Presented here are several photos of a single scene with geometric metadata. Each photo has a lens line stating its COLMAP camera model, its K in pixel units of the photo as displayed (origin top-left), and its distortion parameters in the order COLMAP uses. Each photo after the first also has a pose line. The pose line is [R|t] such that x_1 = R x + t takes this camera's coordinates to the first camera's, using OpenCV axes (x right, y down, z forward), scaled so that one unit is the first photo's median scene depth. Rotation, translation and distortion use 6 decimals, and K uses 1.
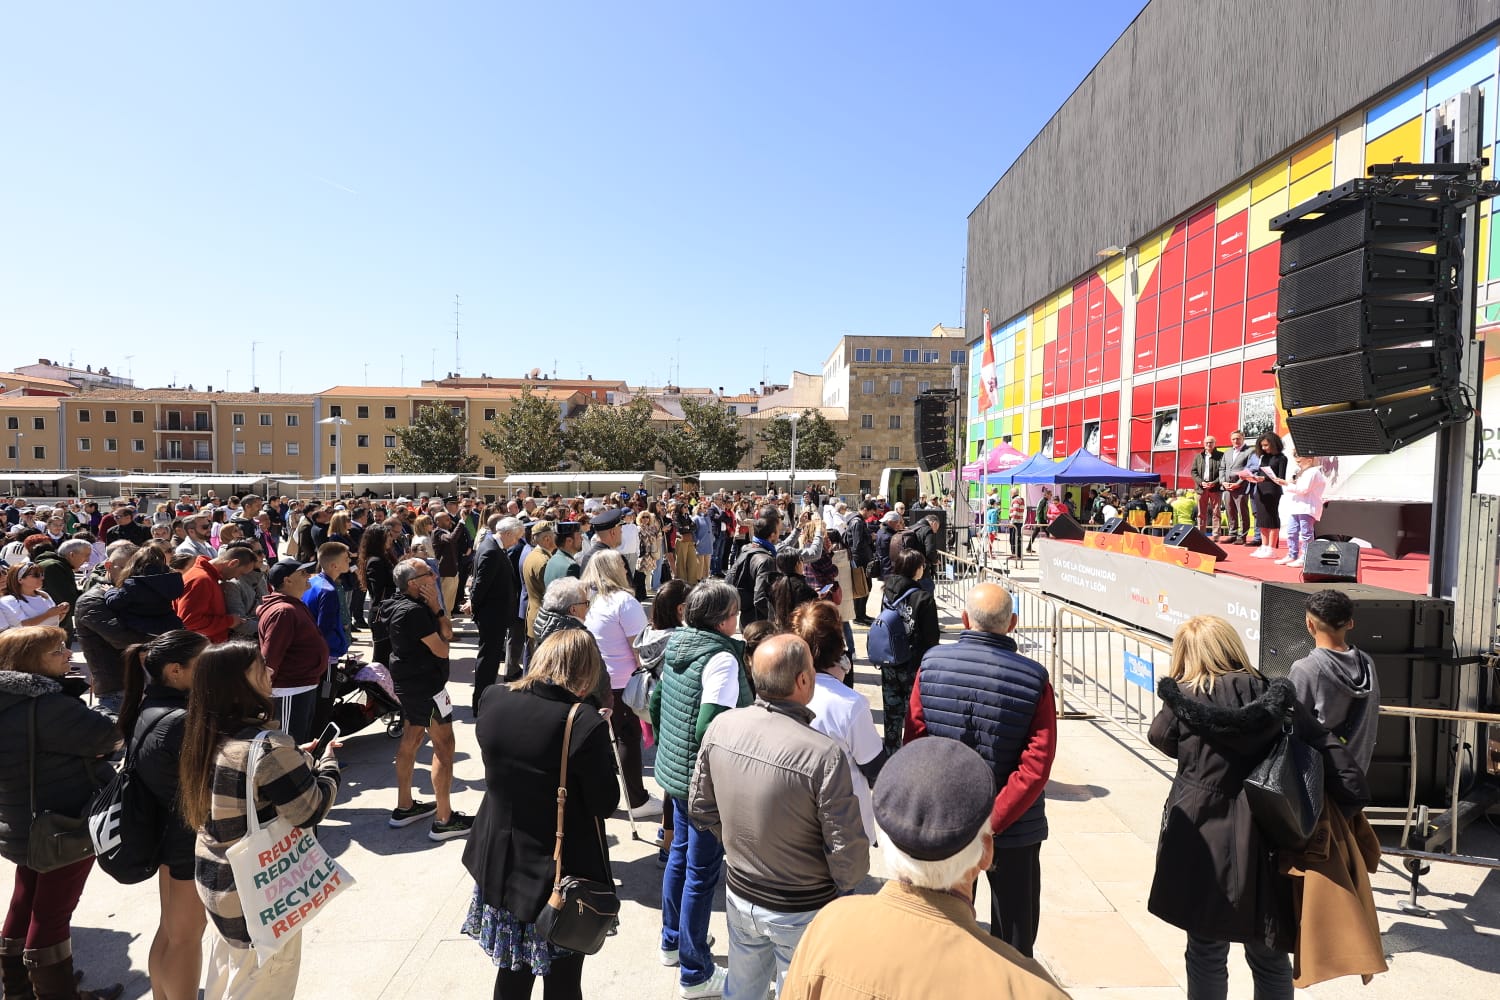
lens RADIAL K [[694.4, 0, 747.6], [0, 694.4, 489.7], [0, 0, 1]] dist [0.013953, -0.001144]
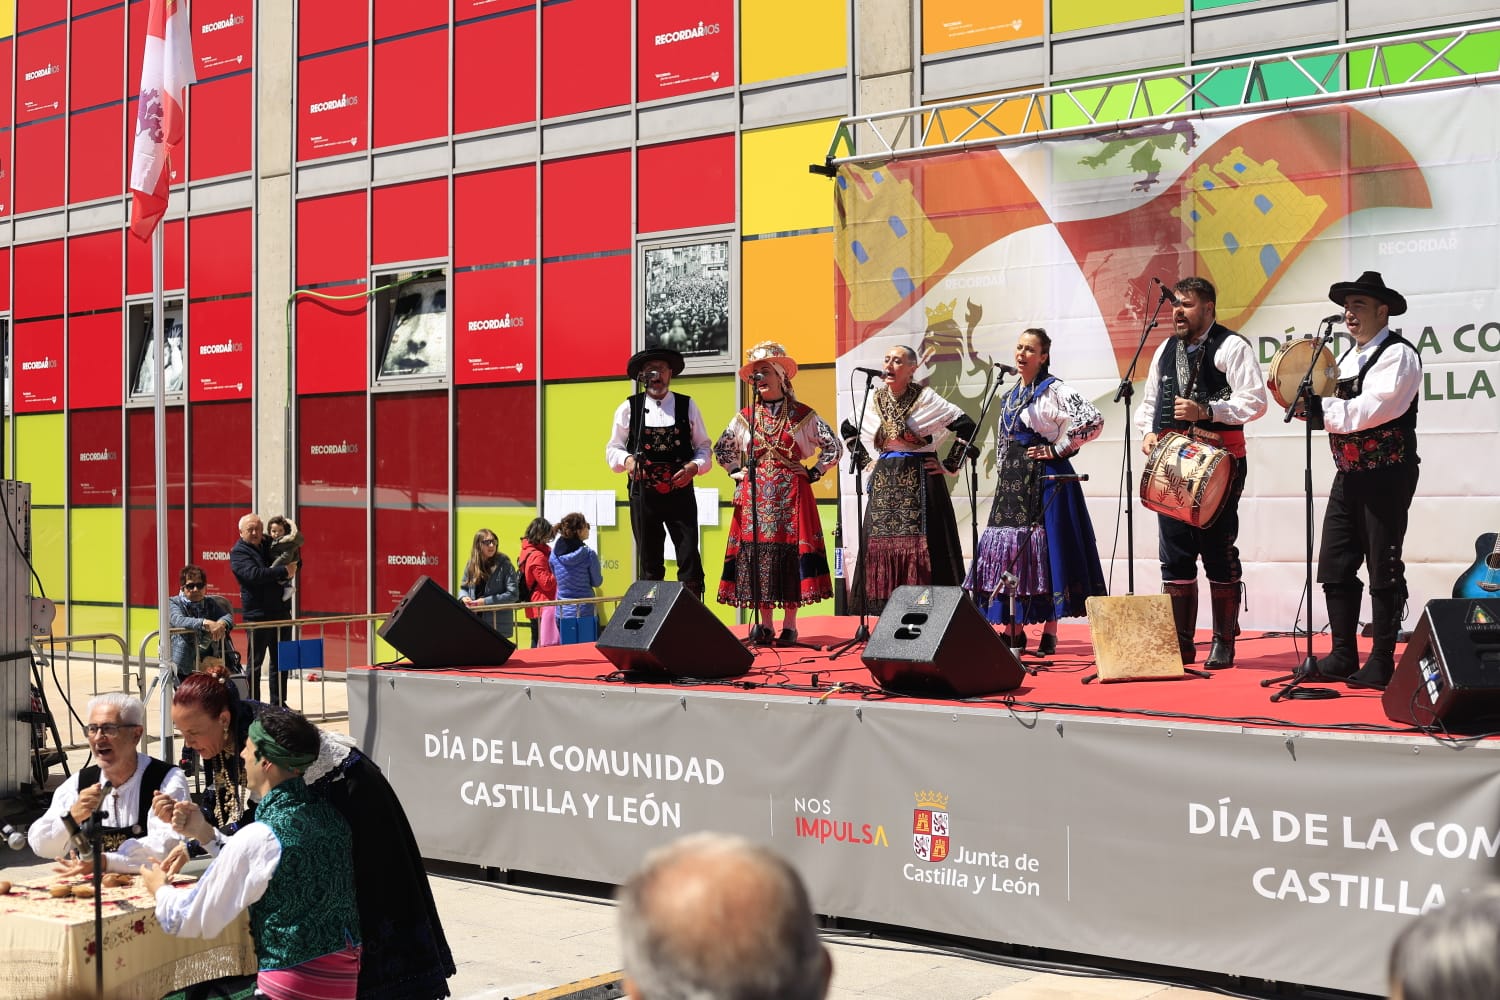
lens RADIAL K [[2135.1, 0, 752.4], [0, 2135.1, 502.2], [0, 0, 1]] dist [-0.093163, 0.000000]
pose [[0.637065, -0.016546, 0.770633, -0.085088], [0.029820, 0.999550, -0.003191, 0.005504], [-0.770233, 0.025013, 0.637272, 0.188784]]
